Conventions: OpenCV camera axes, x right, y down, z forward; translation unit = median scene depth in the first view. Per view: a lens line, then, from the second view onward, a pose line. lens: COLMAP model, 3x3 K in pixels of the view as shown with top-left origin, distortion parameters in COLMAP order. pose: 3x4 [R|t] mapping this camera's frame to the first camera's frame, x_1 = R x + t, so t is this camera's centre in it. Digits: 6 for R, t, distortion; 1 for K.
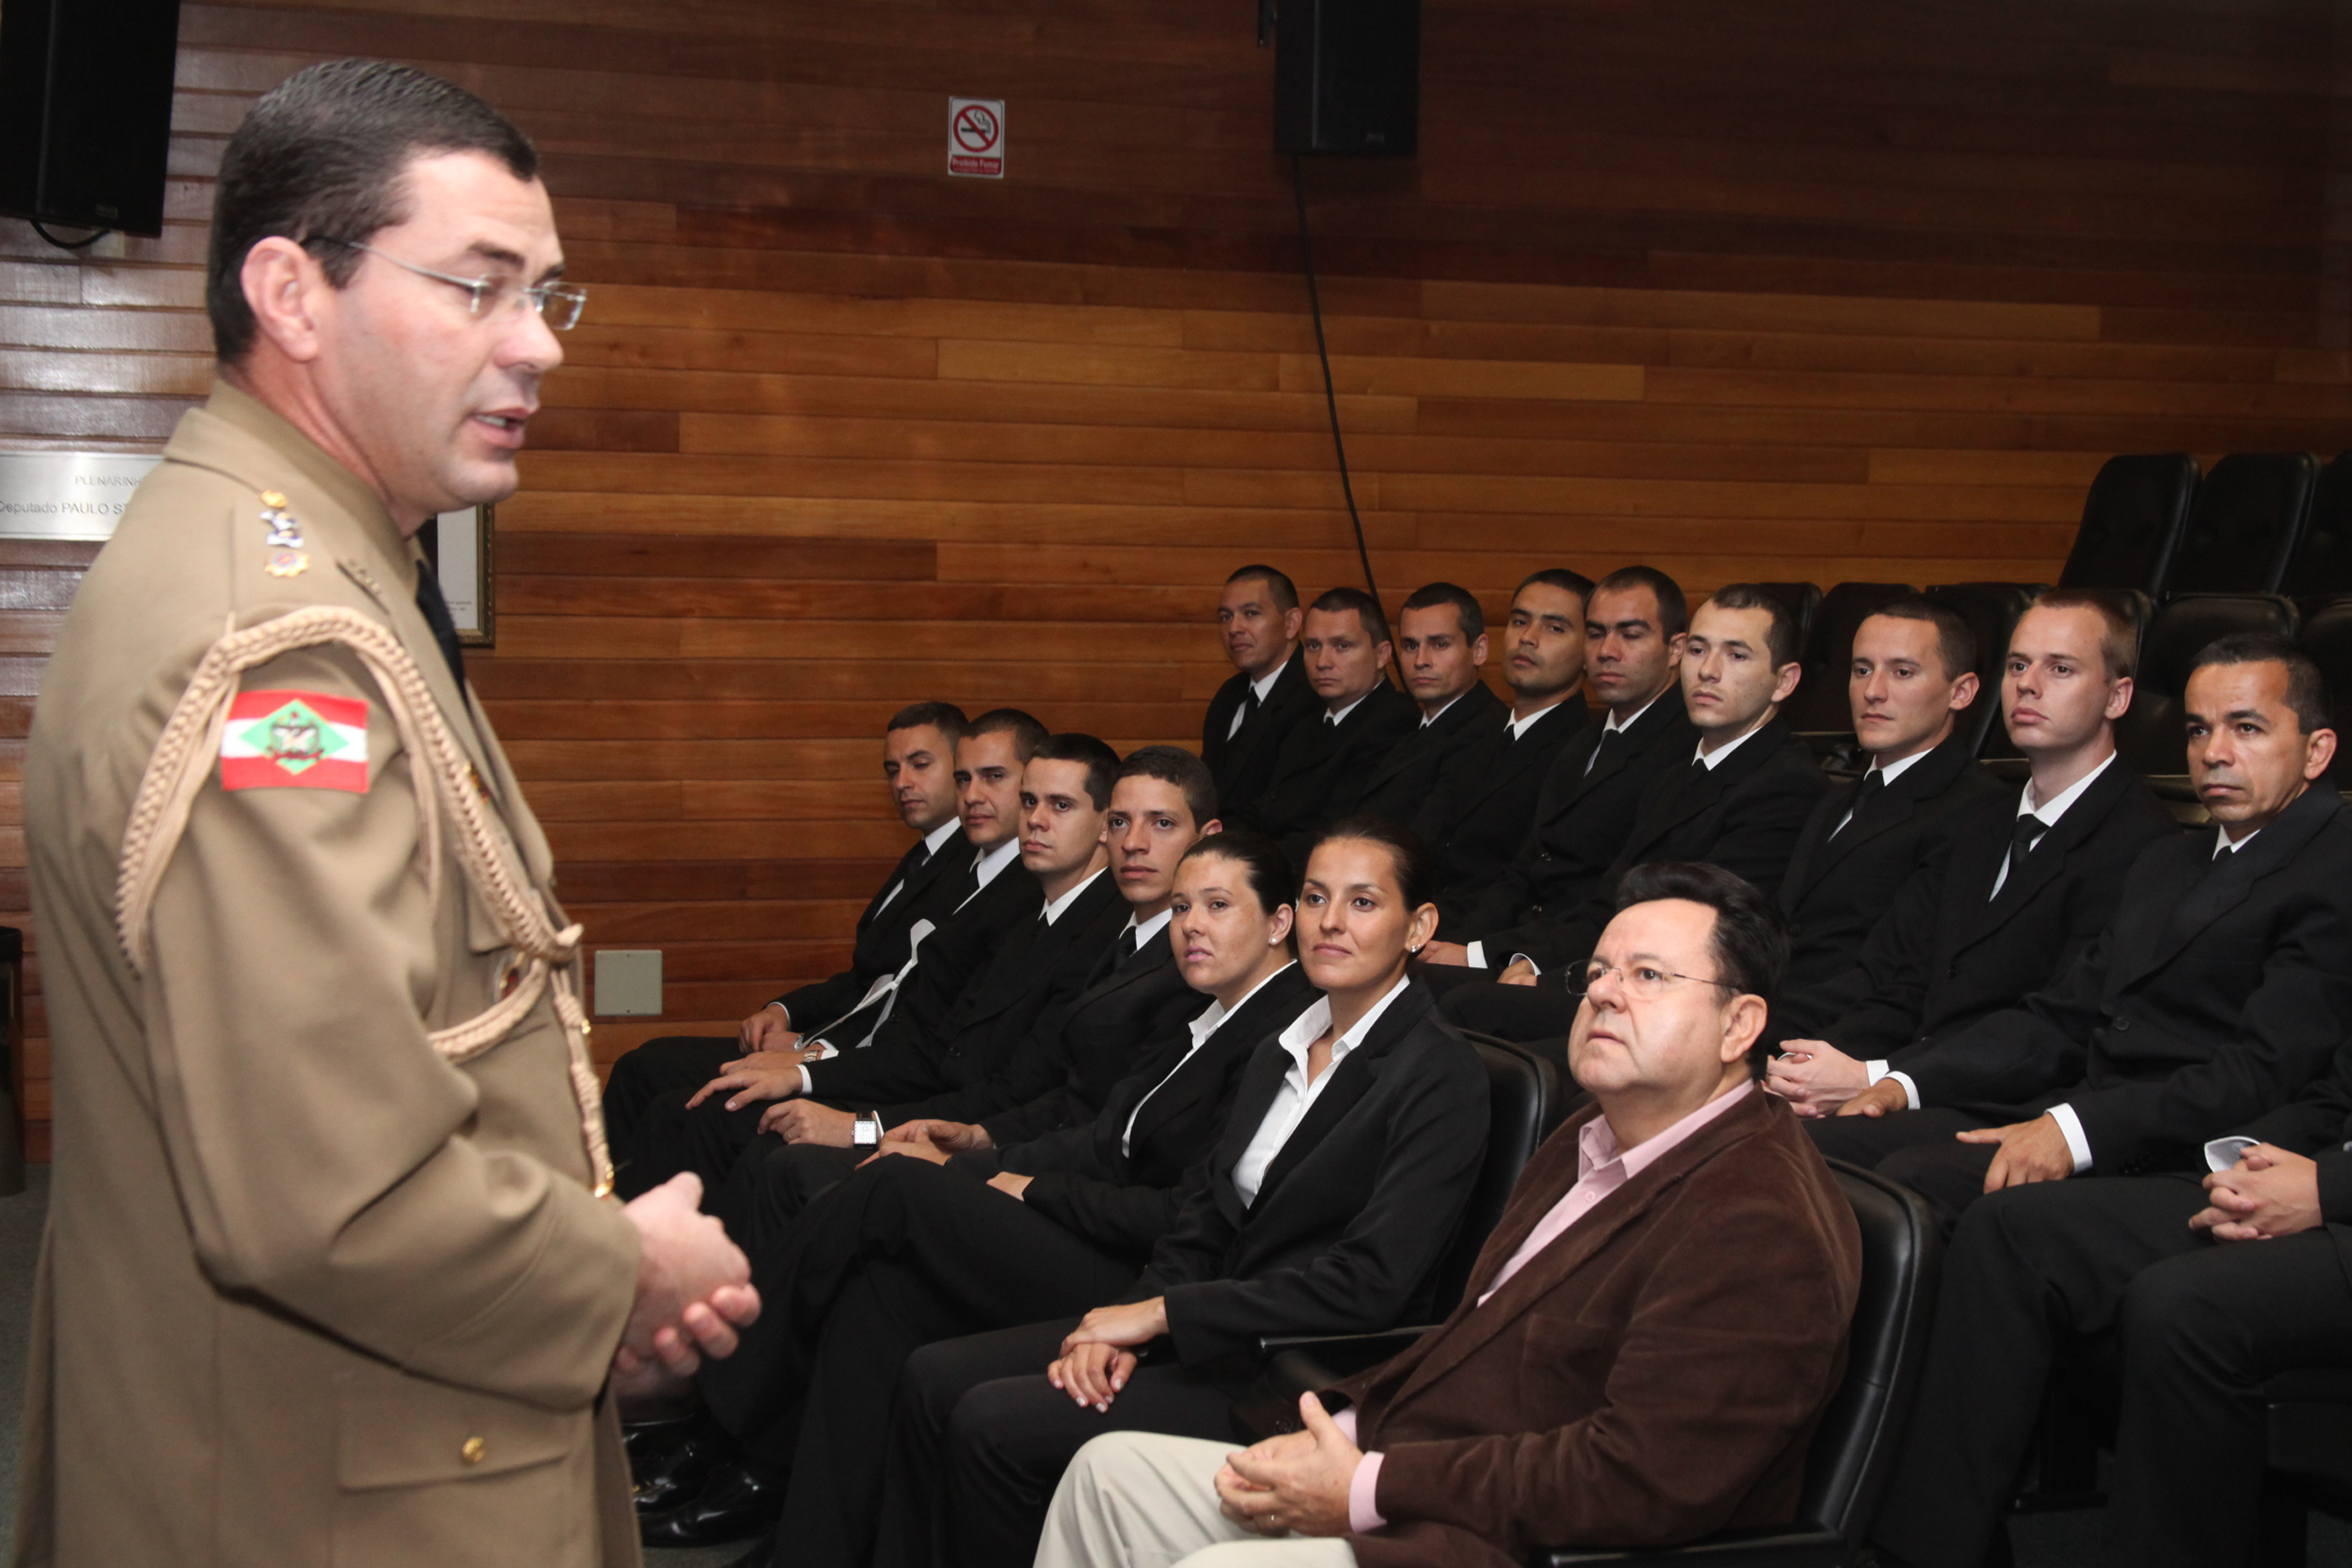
lens RADIAL K [[3341.8, 0, 1191.0], [0, 3341.8, 777.8], [0, 0, 1]] dist [0.029090, 0.000000]
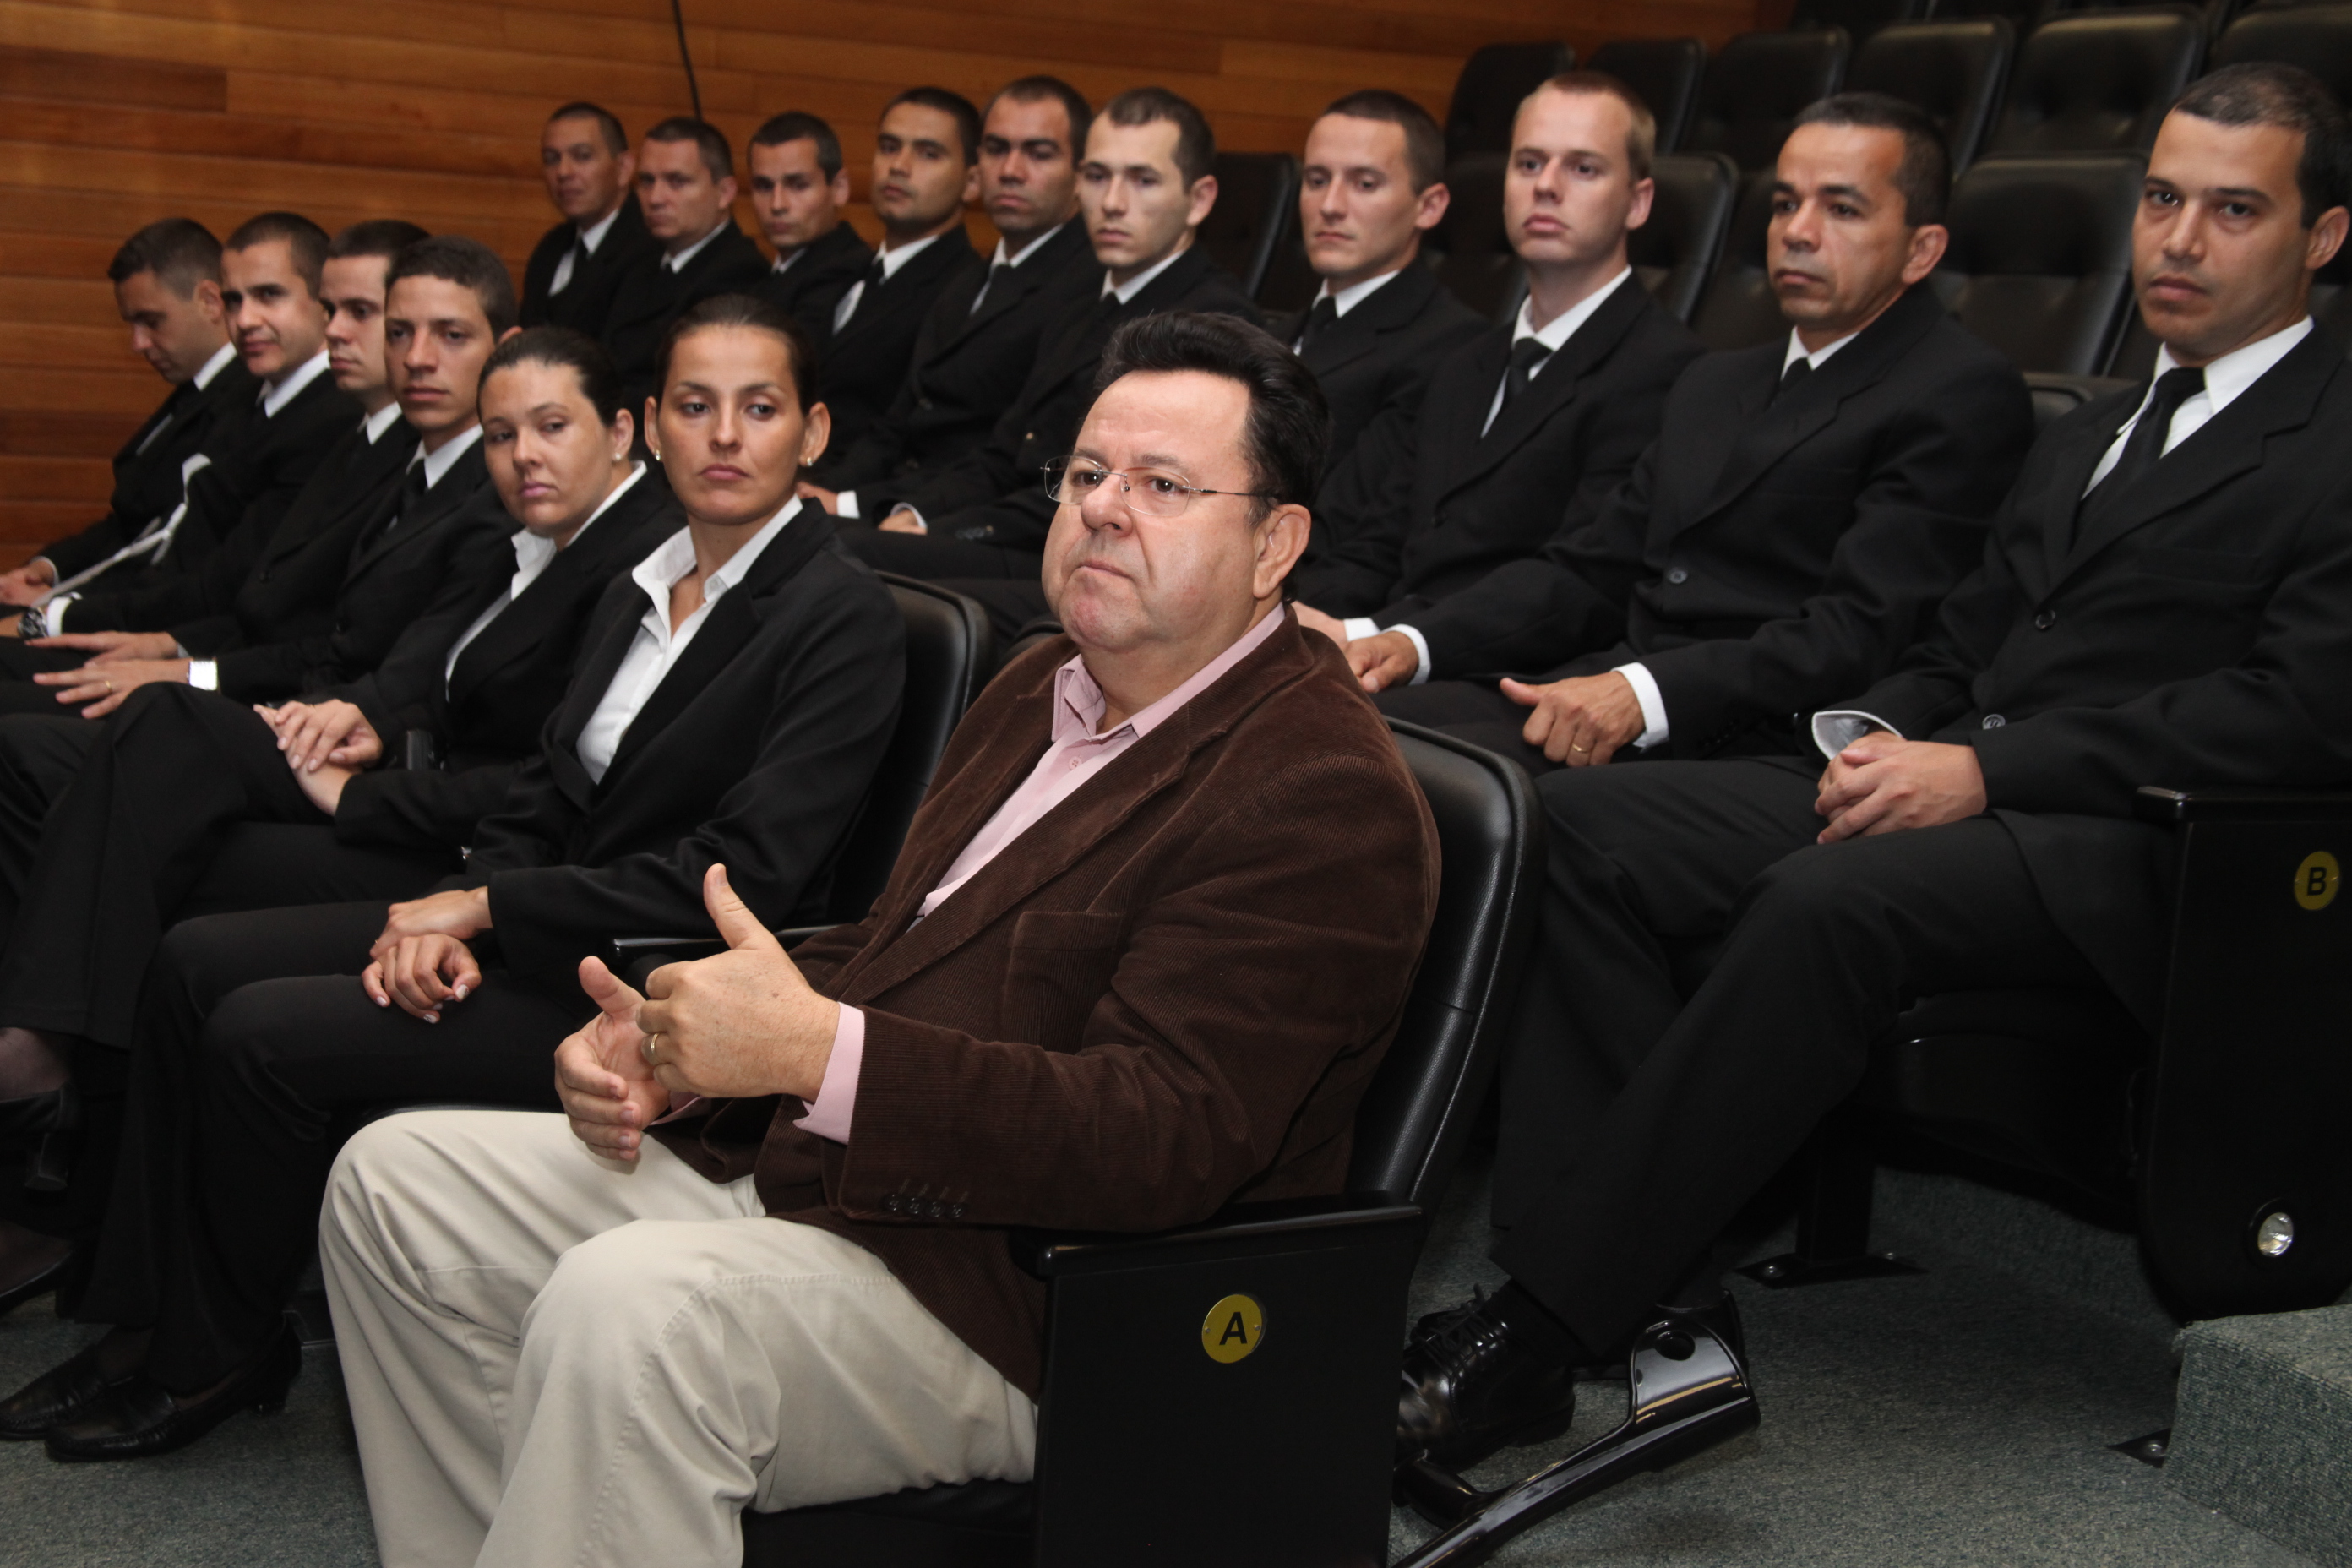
lens RADIAL K [[3341.8, 0, 1179.5], [0, 3341.8, 805.9], [0, 0, 1]] dist [0.029090, 0.000000]
pose [[0.979926, 0.013310, 0.198916, -0.004480], [-0.038528, 0.991602, 0.123453, 0.027475], [-0.195602, -0.128639, 0.972210, 0.176080]]
